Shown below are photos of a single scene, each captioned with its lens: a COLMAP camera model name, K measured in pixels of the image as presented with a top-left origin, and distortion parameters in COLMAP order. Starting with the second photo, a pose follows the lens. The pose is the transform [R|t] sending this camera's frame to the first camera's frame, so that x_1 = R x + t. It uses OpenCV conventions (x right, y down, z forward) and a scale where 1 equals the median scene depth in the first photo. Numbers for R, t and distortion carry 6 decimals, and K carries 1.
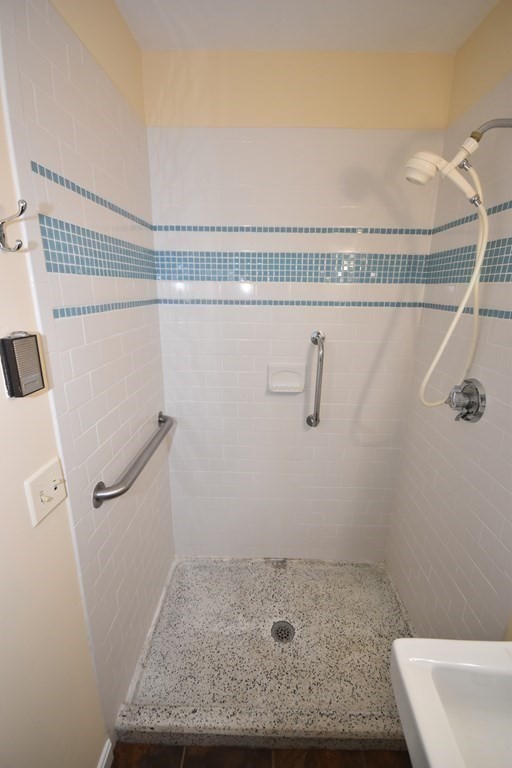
lens RADIAL K [[341.8, 0, 255.3], [0, 341.8, 385.7], [0, 0, 1]] dist [0.001398, -0.004006]
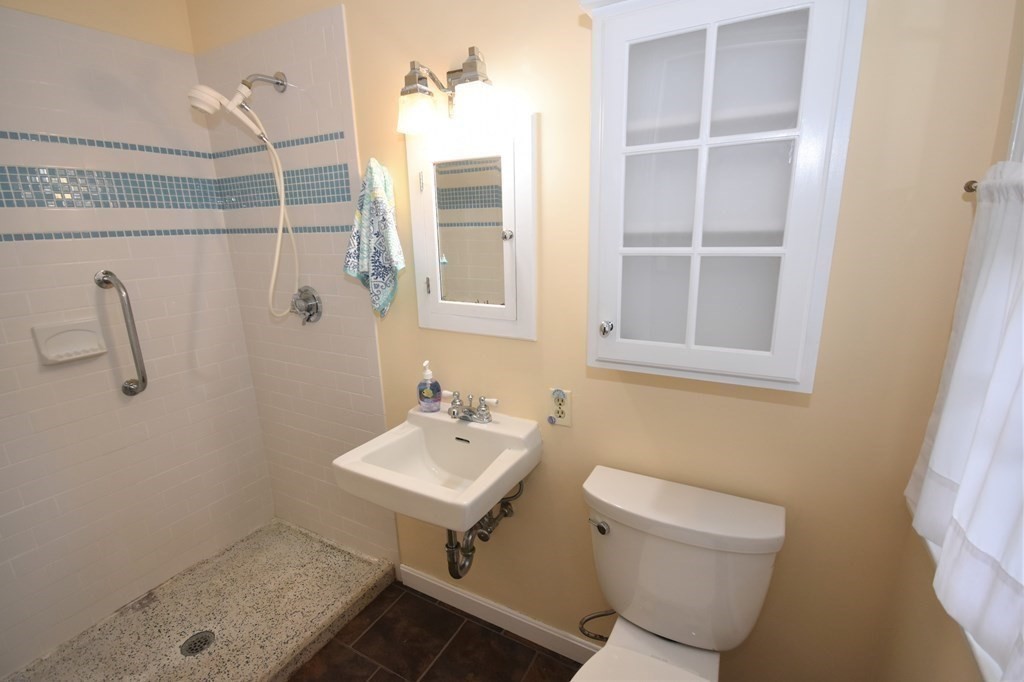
lens RADIAL K [[454.7, 0, 515.5], [0, 454.7, 341.2], [0, 0, 1]] dist [-0.001768, -0.006452]
pose [[0.451045, -0.246217, 0.857867, -0.324264], [0.269637, 0.953872, 0.132003, 0.112932], [-0.850796, 0.171773, 0.496628, -0.279173]]
